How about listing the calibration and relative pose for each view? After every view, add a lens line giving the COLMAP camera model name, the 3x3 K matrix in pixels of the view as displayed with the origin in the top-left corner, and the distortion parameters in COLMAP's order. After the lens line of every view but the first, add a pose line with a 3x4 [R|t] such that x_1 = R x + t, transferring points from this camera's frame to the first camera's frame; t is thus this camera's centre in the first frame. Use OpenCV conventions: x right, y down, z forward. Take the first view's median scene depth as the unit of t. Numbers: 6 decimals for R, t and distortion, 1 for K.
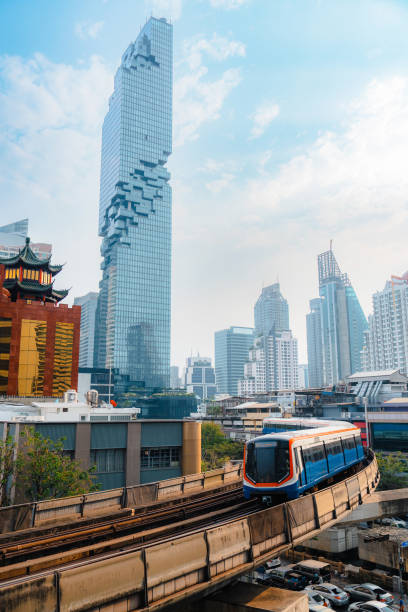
lens RADIAL K [[522.4, 0, 204.0], [0, 522.4, 306.0], [0, 0, 1]] dist [0.005323, 0.008581]
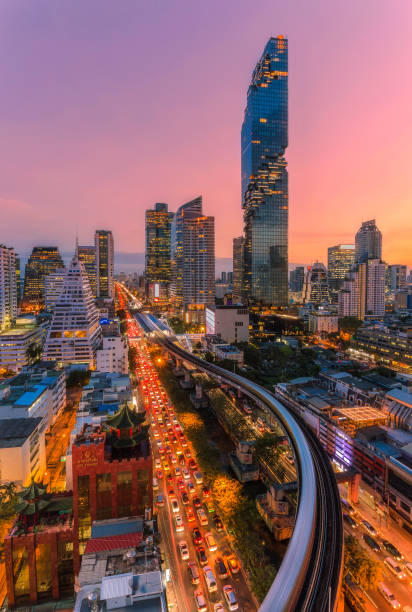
lens RADIAL K [[315.8, 0, 203.0], [0, 315.8, 294.5], [0, 0, 1]] dist [0.004049, 0.000261]
pose [[0.931970, 0.025440, -0.361641, 0.034129], [0.063584, 0.970603, 0.232137, -0.098428], [0.356916, -0.239339, 0.902955, 0.038023]]
